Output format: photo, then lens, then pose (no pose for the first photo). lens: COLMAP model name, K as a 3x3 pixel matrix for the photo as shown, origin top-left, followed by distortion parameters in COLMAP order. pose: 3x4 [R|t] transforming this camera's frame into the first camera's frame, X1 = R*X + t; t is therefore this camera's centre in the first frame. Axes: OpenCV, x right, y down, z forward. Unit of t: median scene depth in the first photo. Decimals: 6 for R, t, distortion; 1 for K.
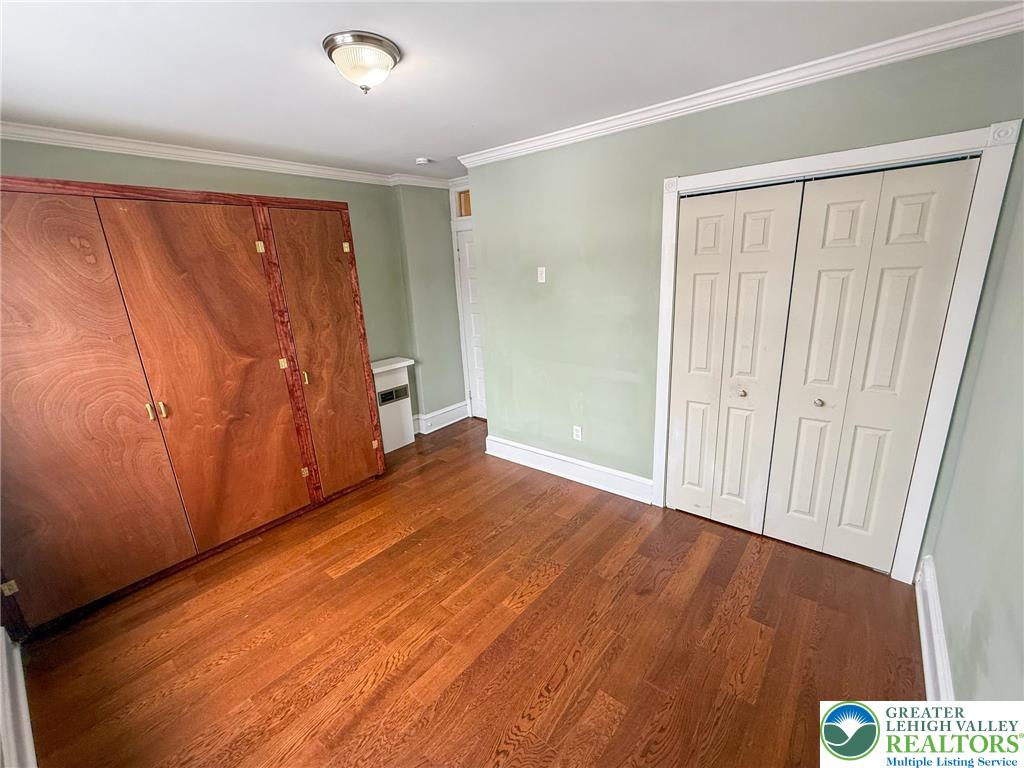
lens RADIAL K [[417.2, 0, 512.0], [0, 417.2, 384.0], [0, 0, 1]] dist [0.001215, 0.000029]
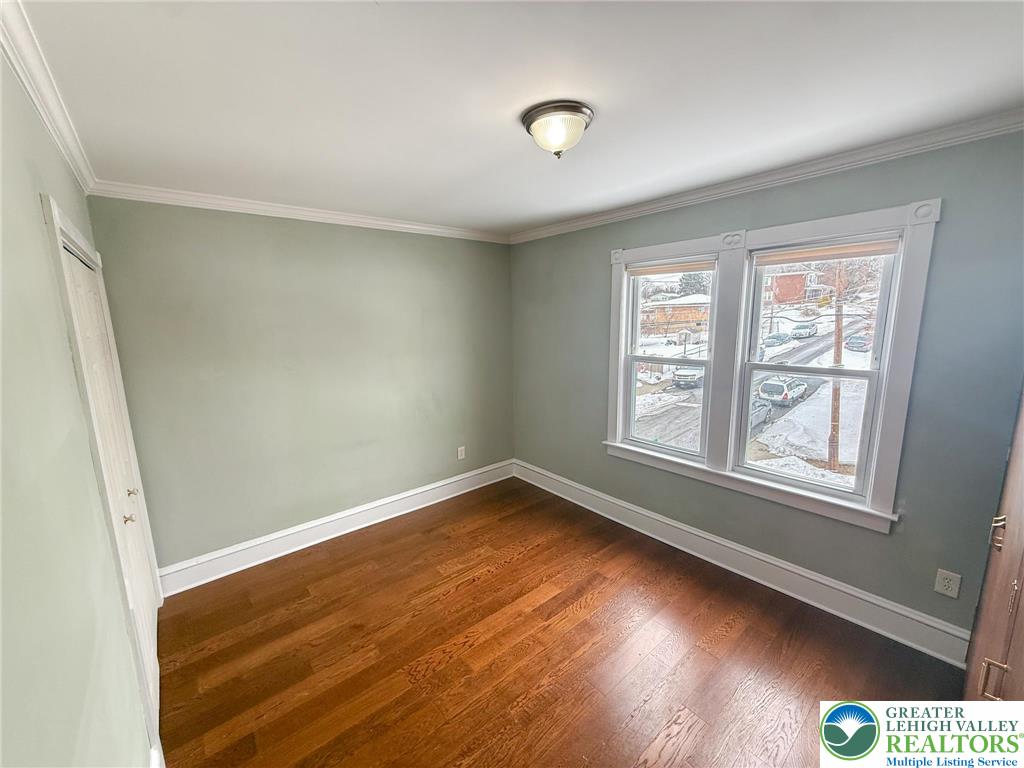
lens RADIAL K [[417.2, 0, 512.0], [0, 417.2, 384.0], [0, 0, 1]] dist [0.001215, 0.000029]
pose [[-0.980303, 0.039448, 0.193521, -0.338410], [0.117033, 0.905316, 0.408298, -0.509519], [-0.159090, 0.422904, -0.892100, 1.762584]]
